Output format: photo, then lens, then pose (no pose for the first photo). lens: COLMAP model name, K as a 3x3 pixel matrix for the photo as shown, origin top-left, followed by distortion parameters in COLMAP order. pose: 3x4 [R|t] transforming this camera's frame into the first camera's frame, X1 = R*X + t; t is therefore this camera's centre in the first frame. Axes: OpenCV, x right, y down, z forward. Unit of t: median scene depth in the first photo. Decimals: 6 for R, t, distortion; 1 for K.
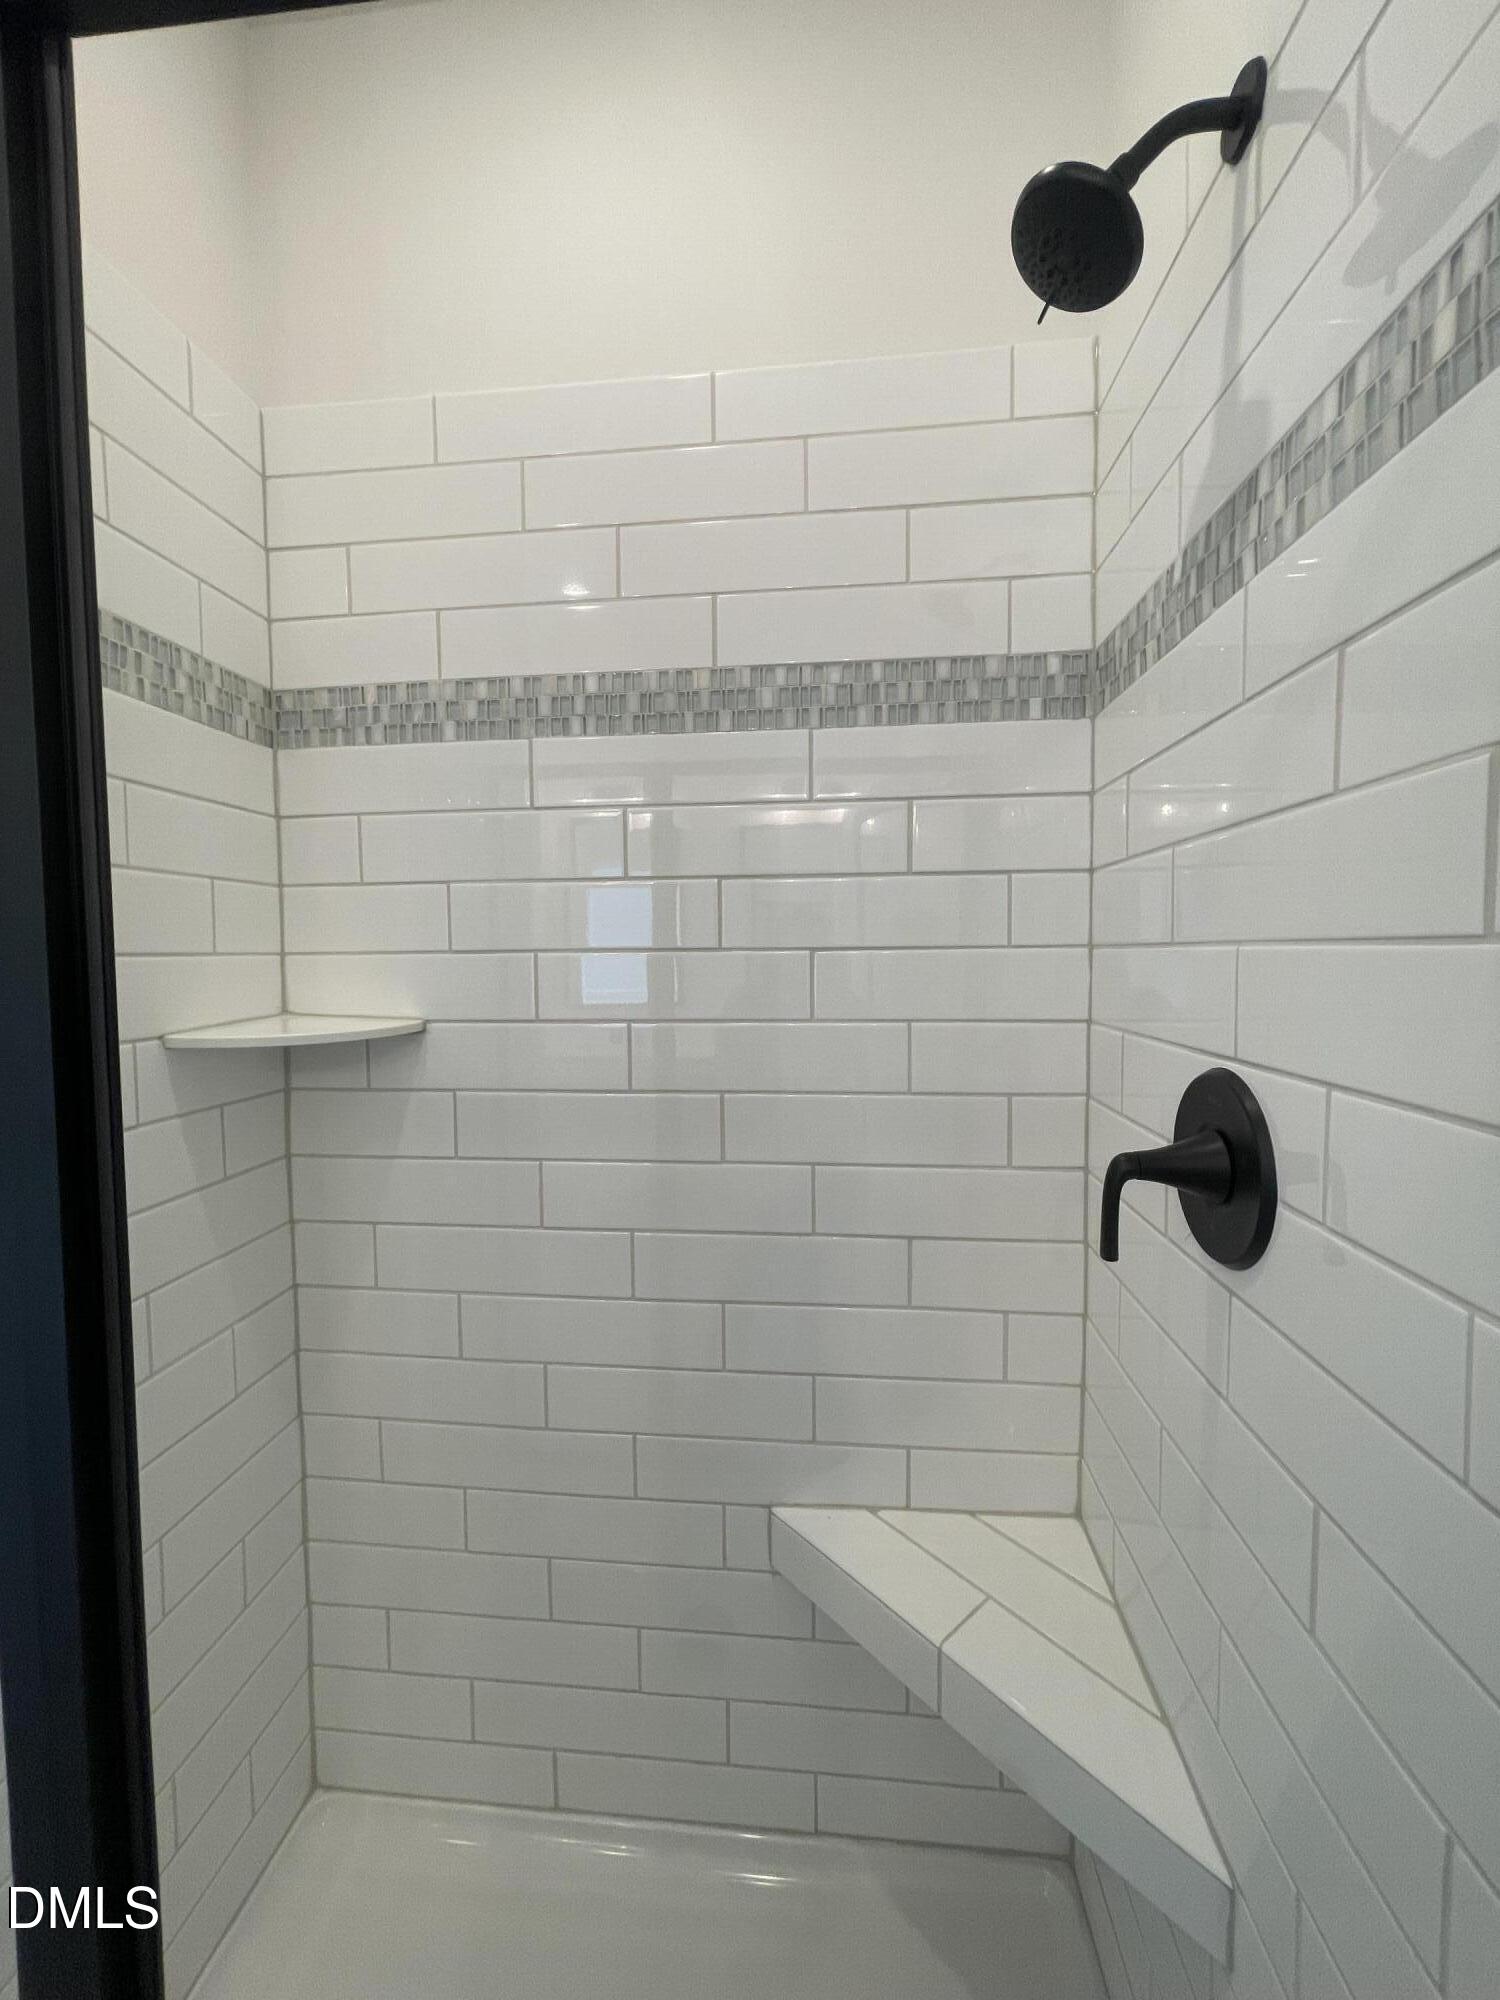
lens RADIAL K [[802.5, 0, 753.3], [0, 802.5, 991.6], [0, 0, 1]] dist [0.003389, -0.000005]
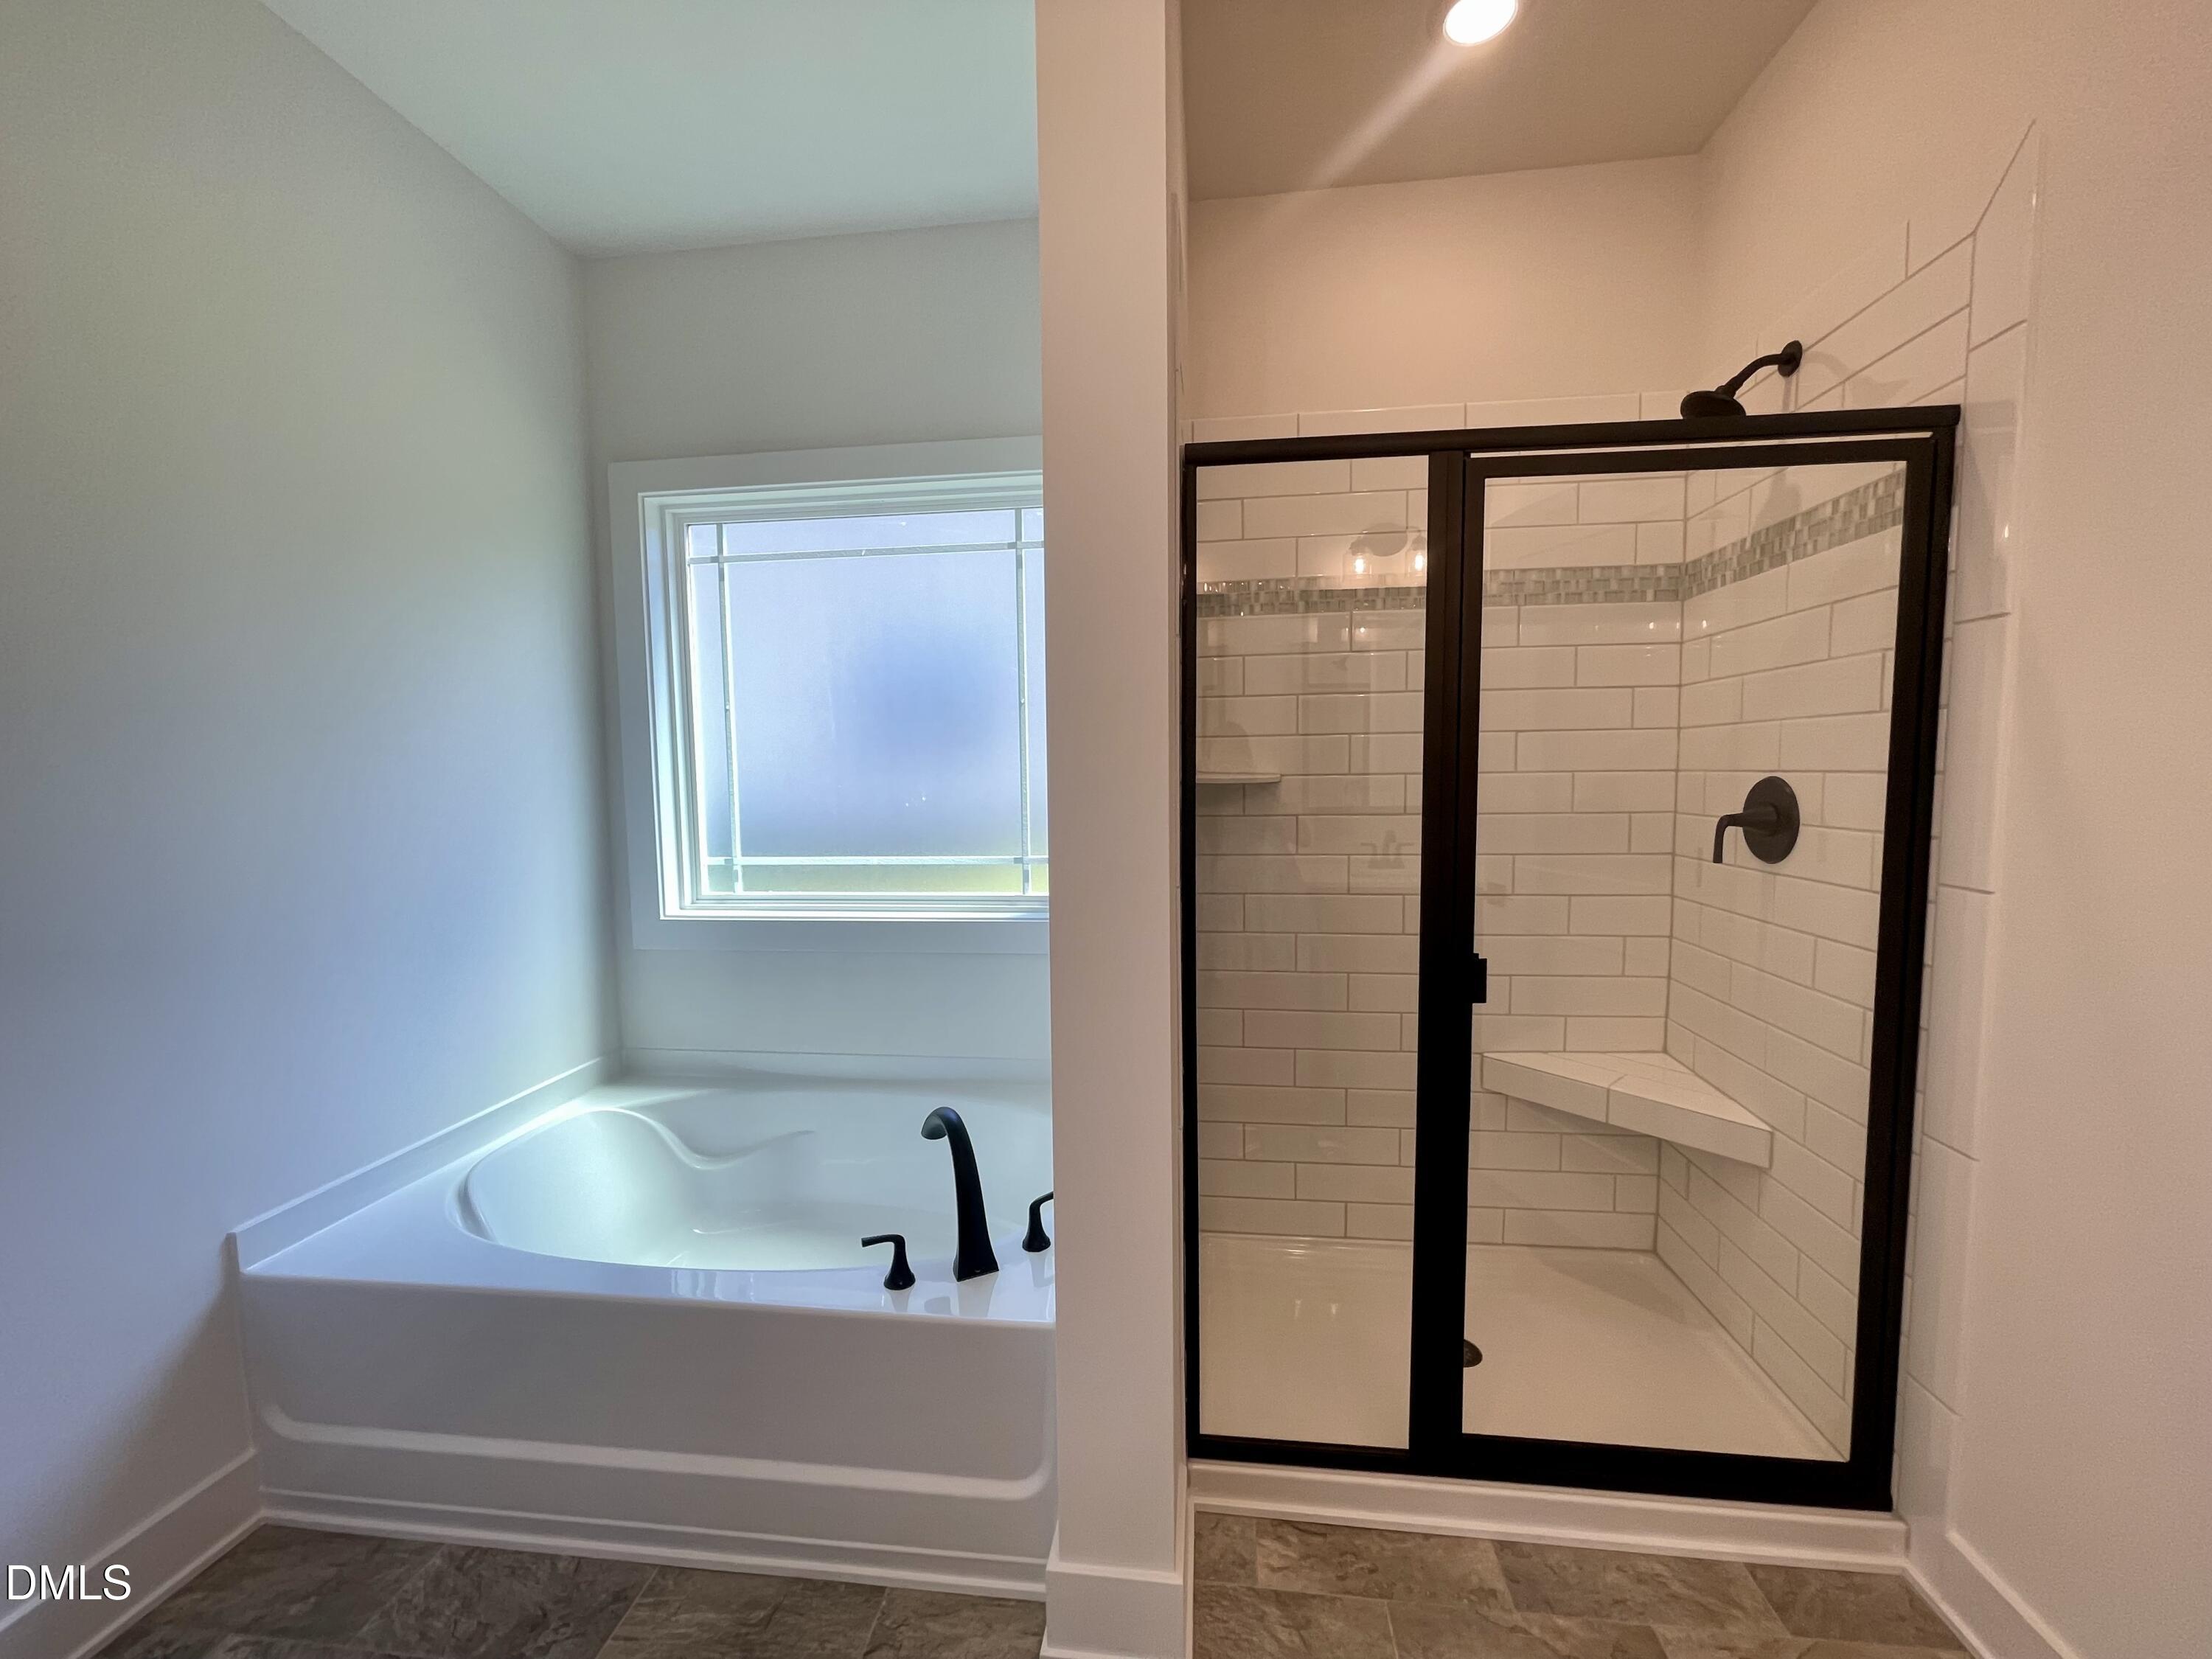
lens RADIAL K [[887.5, 0, 1120.6], [0, 887.5, 834.0], [0, 0, 1]] dist [0.003389, -0.000005]
pose [[0.999911, -0.003056, -0.013020, -0.801924], [0.003380, 0.999683, 0.024939, 0.125754], [0.012940, -0.024980, 0.999604, -1.006043]]
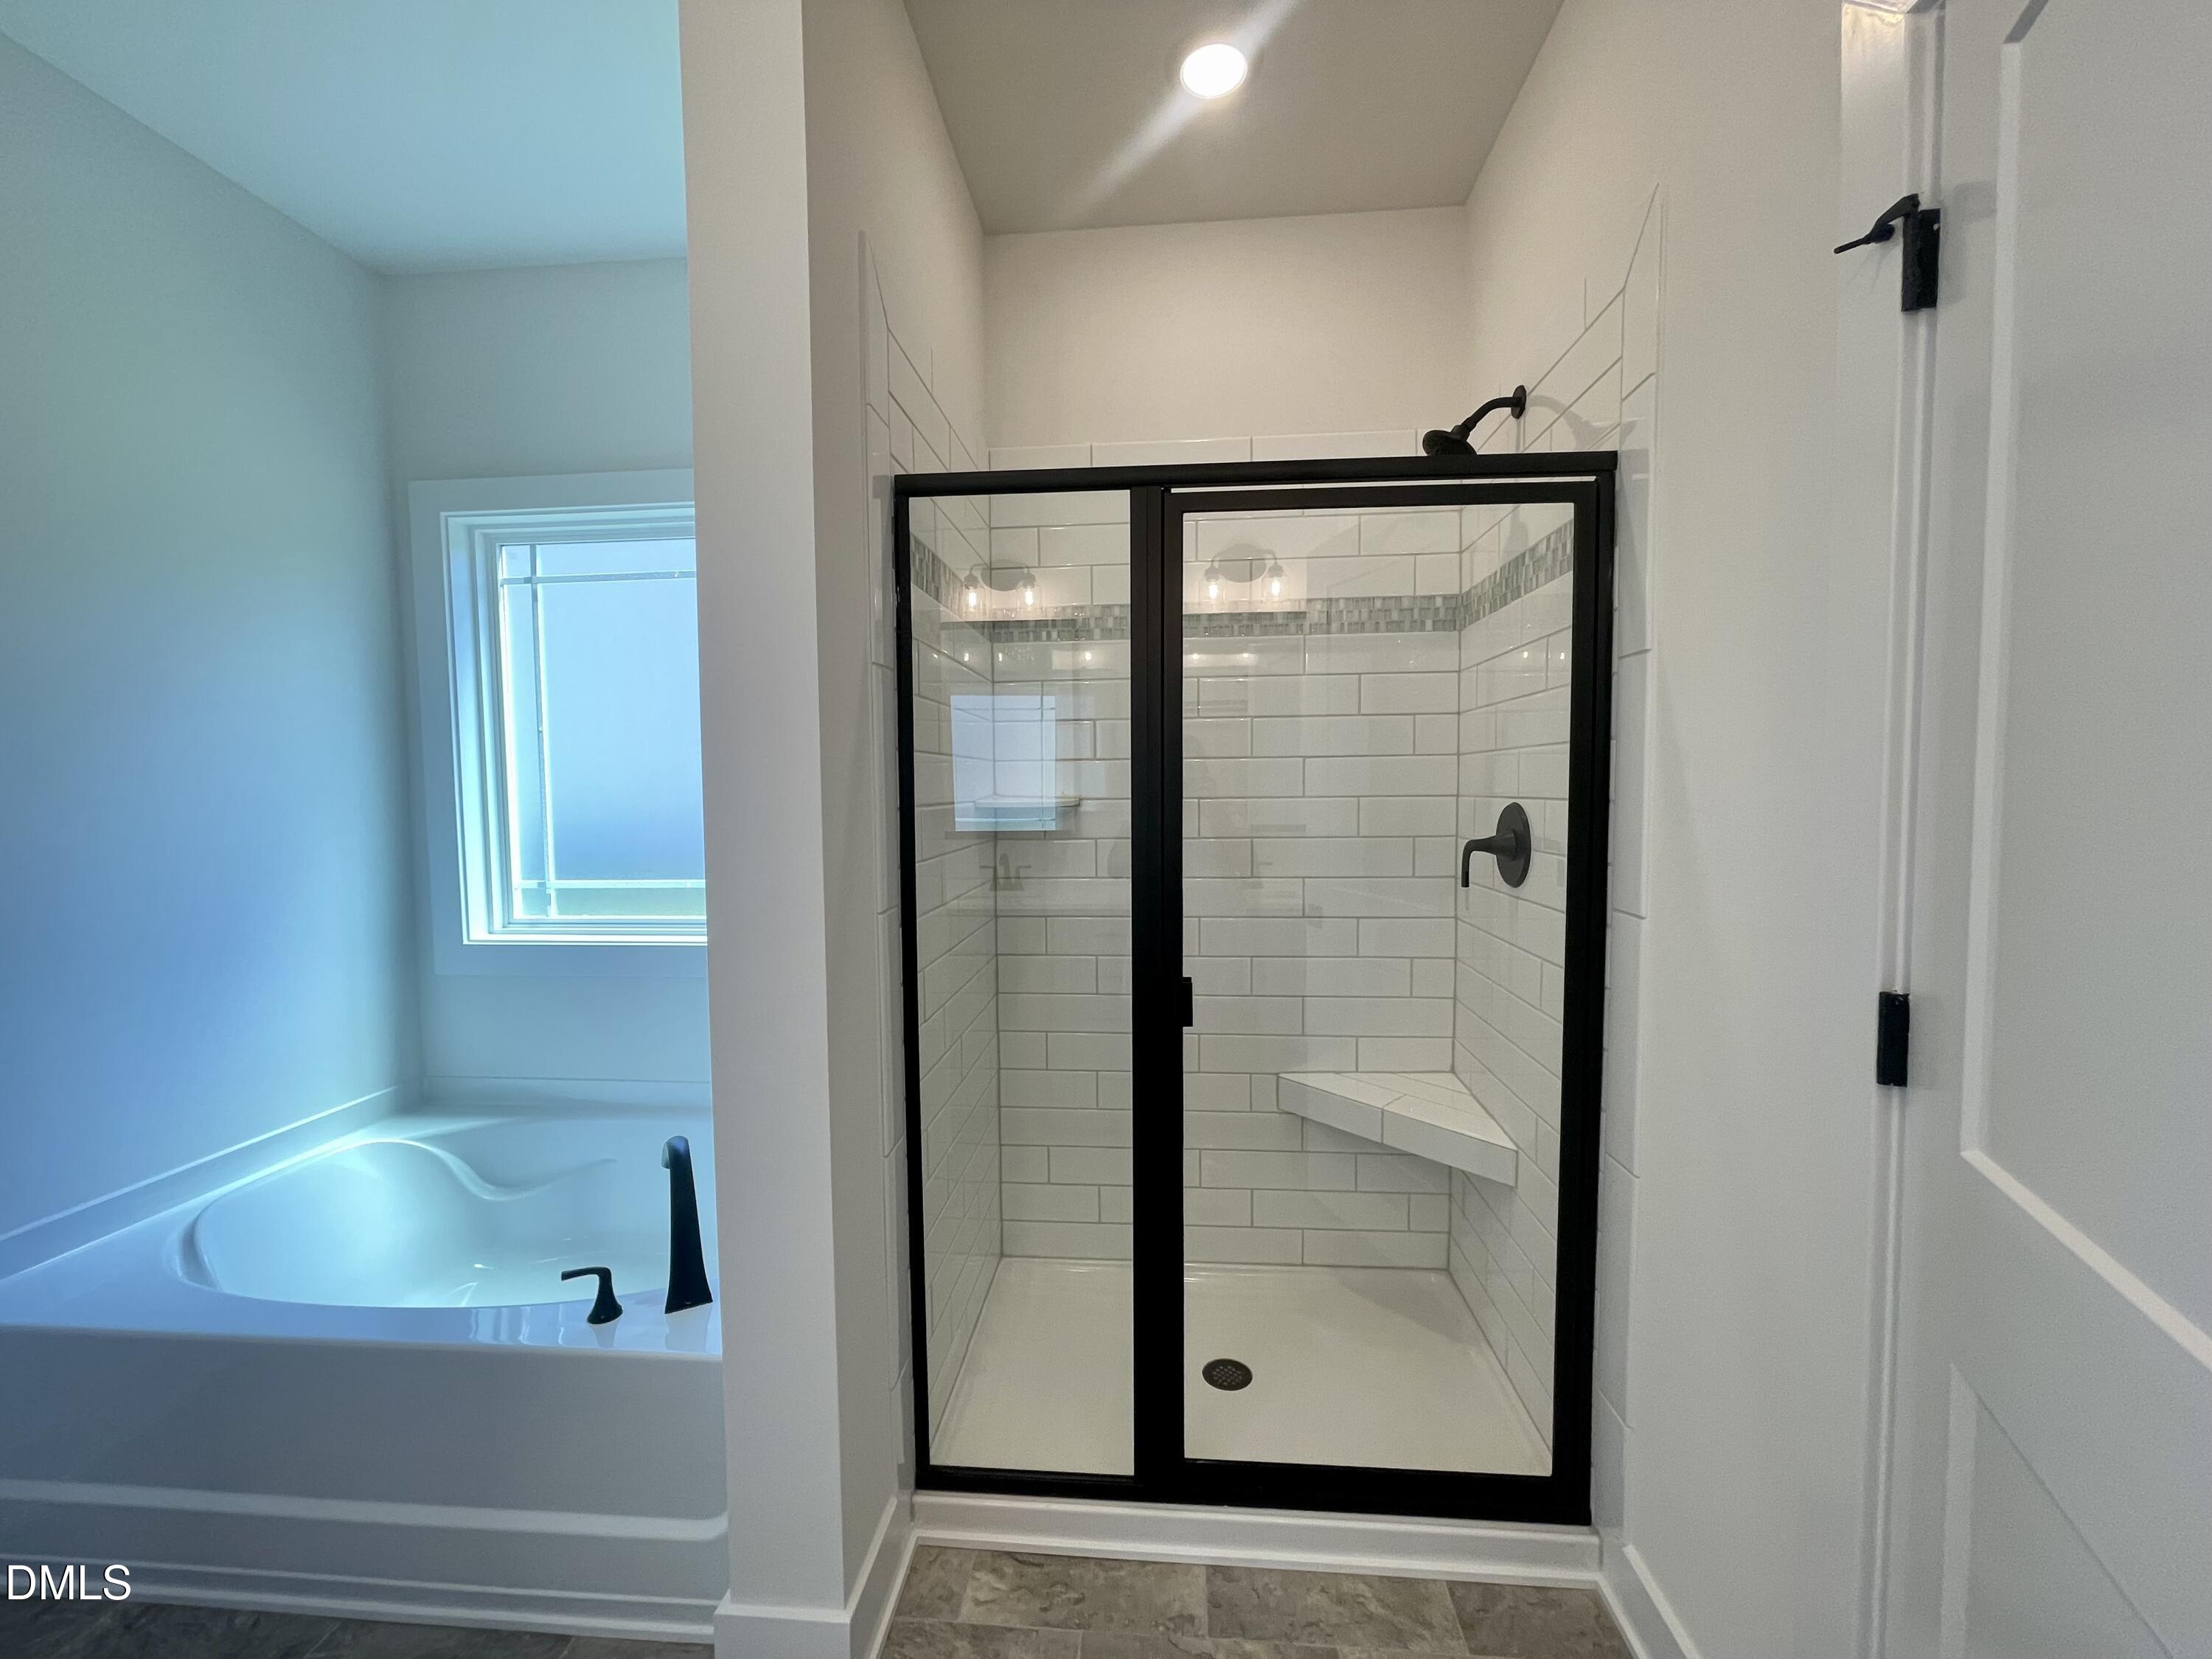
lens RADIAL K [[887.5, 0, 1112.8], [0, 887.5, 834.0], [0, 0, 1]] dist [0.003389, -0.000005]
pose [[0.999773, -0.002972, 0.021119, -0.415773], [0.002884, 0.999987, 0.004231, 0.114915], [-0.021131, -0.004169, 0.999768, -1.019059]]
